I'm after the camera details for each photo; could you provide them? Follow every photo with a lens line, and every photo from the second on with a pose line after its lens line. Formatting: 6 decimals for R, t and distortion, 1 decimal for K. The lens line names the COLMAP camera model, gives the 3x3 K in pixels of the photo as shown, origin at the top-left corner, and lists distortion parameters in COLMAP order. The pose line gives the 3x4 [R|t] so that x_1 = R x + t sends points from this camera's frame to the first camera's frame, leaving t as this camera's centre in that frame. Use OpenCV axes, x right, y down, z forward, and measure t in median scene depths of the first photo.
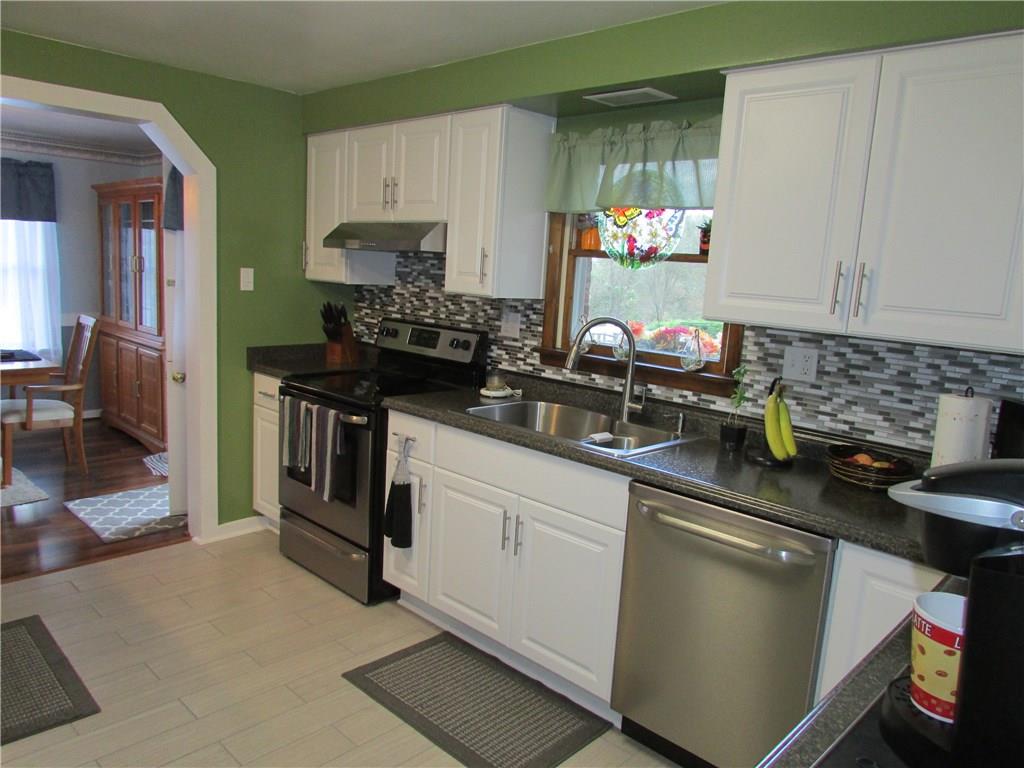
lens RADIAL K [[739.9, 0, 506.6], [0, 739.9, 386.4], [0, 0, 1]] dist [-0.028410, 0.014948]
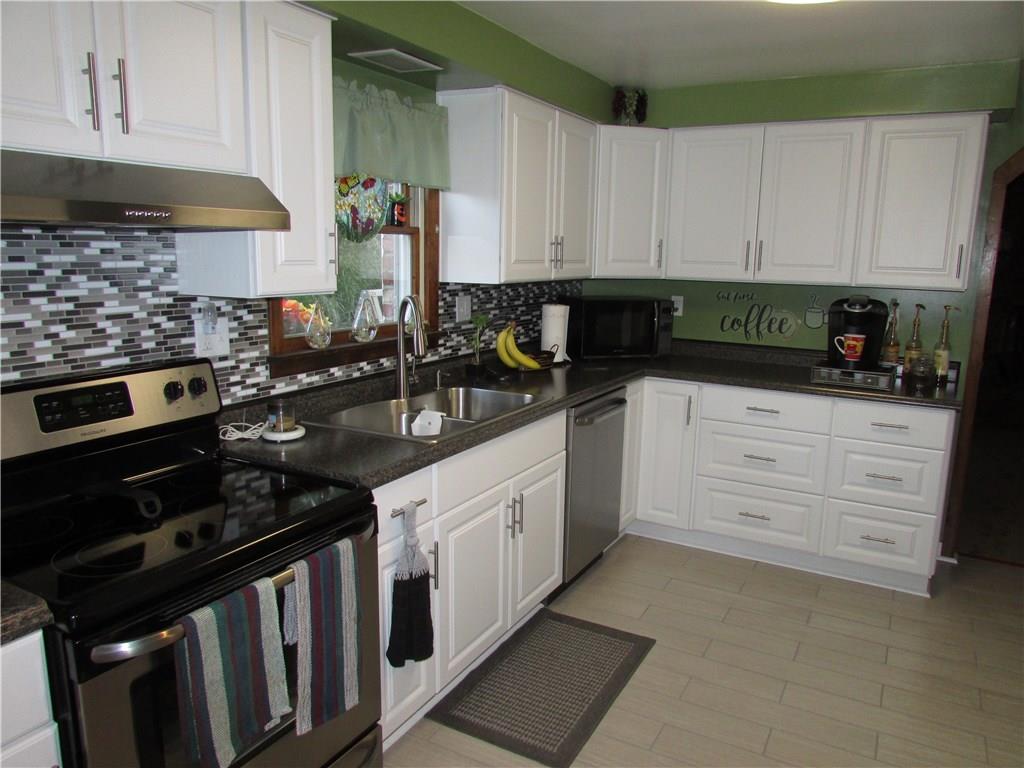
lens RADIAL K [[739.9, 0, 509.3], [0, 739.9, 386.6], [0, 0, 1]] dist [-0.028410, 0.014948]
pose [[-0.240062, -0.212166, 0.947289, -0.704282], [0.164896, 0.952731, 0.255173, -0.170864], [-0.956650, 0.217462, -0.193729, 0.923728]]
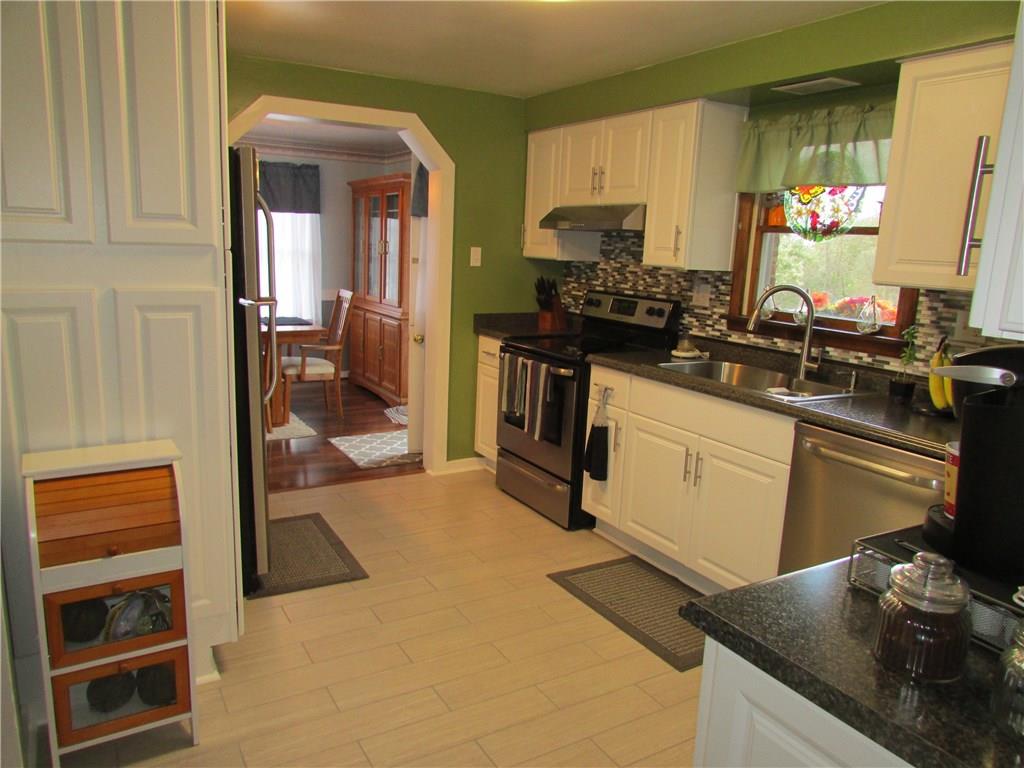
lens RADIAL K [[739.9, 0, 511.8], [0, 739.9, 386.5], [0, 0, 1]] dist [-0.028410, 0.014948]
pose [[0.965867, 0.034269, -0.256761, 0.020692], [-0.029989, 0.999339, 0.020568, 0.042245], [0.257296, -0.012166, 0.966256, -0.160463]]
